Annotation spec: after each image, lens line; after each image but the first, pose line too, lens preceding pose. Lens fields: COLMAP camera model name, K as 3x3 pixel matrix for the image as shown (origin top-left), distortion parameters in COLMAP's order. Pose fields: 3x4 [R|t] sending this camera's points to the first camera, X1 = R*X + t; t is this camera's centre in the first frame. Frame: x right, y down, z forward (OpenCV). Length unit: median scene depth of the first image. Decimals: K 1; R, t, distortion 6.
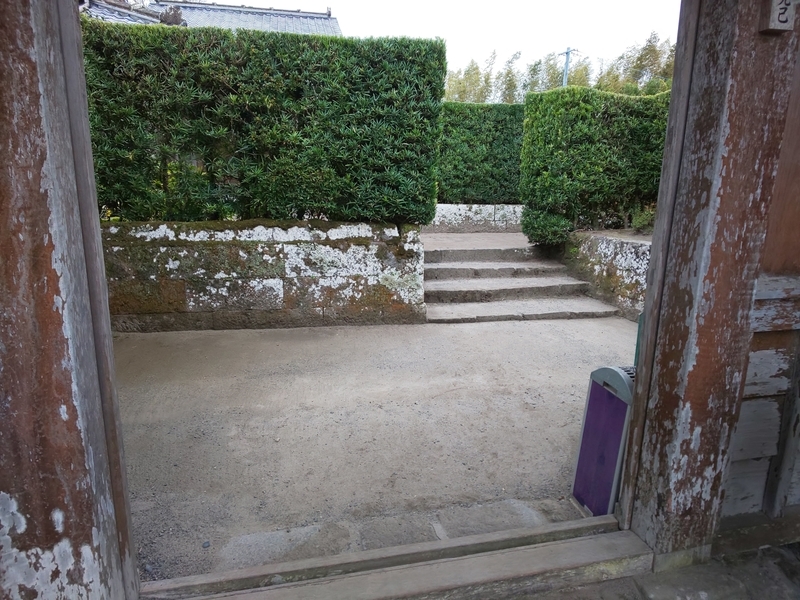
lens RADIAL K [[504.8, 0, 400.0], [0, 504.8, 300.0], [0, 0, 1]] dist [-0.002268, -0.003311]
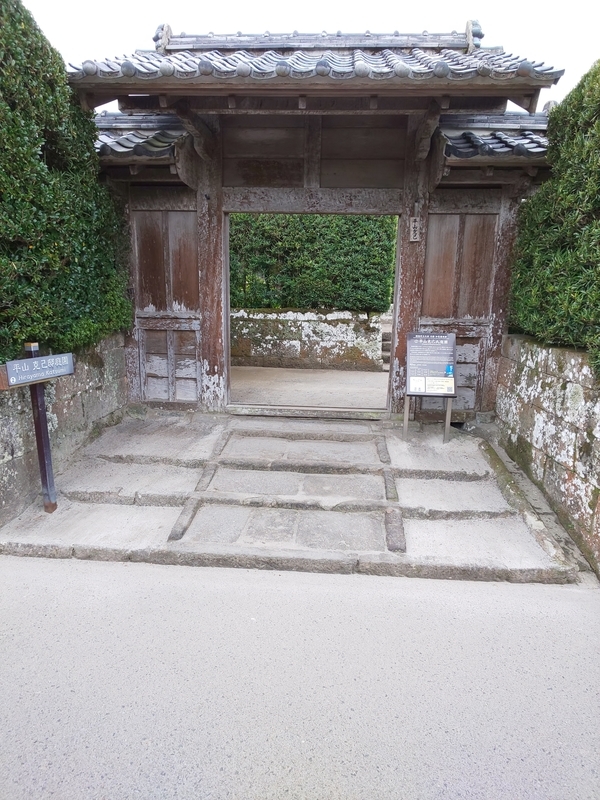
lens RADIAL K [[504.8, 0, 300.0], [0, 504.8, 400.0], [0, 0, 1]] dist [-0.002268, -0.003311]
pose [[0.950593, 0.064992, -0.303560, 0.333823], [-0.069038, 0.997611, -0.002604, 0.176701], [0.302665, 0.023433, 0.952809, -0.730042]]
